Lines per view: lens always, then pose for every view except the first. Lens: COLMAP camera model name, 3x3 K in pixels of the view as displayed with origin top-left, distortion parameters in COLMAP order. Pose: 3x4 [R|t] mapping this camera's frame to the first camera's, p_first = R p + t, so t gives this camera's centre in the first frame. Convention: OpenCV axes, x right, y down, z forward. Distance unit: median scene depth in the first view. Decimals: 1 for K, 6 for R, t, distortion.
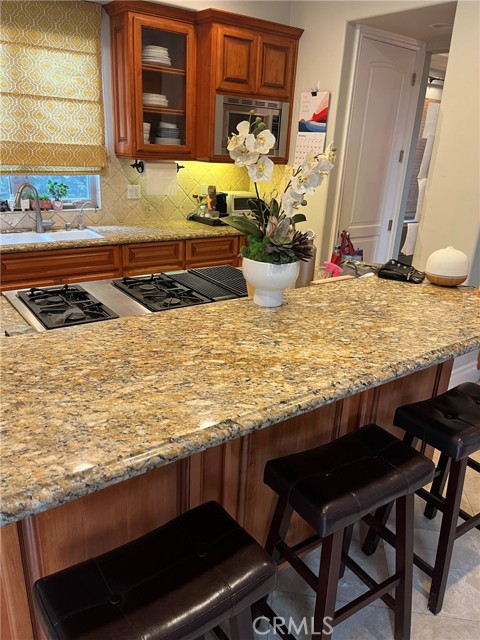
lens RADIAL K [[474.5, 0, 240.0], [0, 474.5, 320.0], [0, 0, 1]] dist [0.086237, -0.132215]
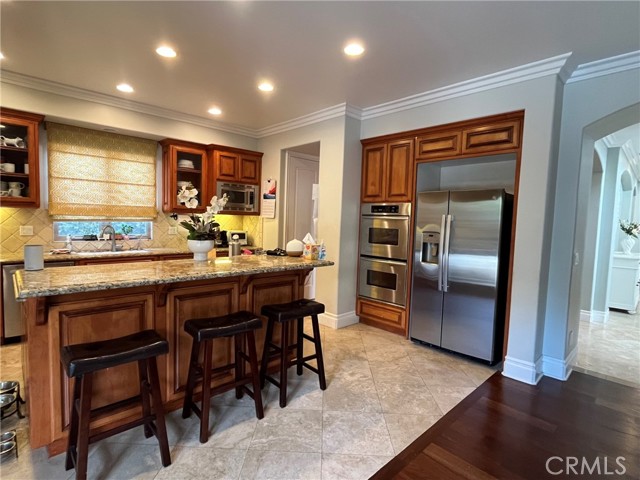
lens RADIAL K [[326.9, 0, 320.0], [0, 326.9, 240.0], [0, 0, 1]] dist [-0.000185, 0.000174]
pose [[0.992365, -0.026829, 0.120380, 0.205364], [0.058813, 0.960869, -0.270686, 0.153130], [-0.108407, 0.275699, 0.955111, -0.270089]]
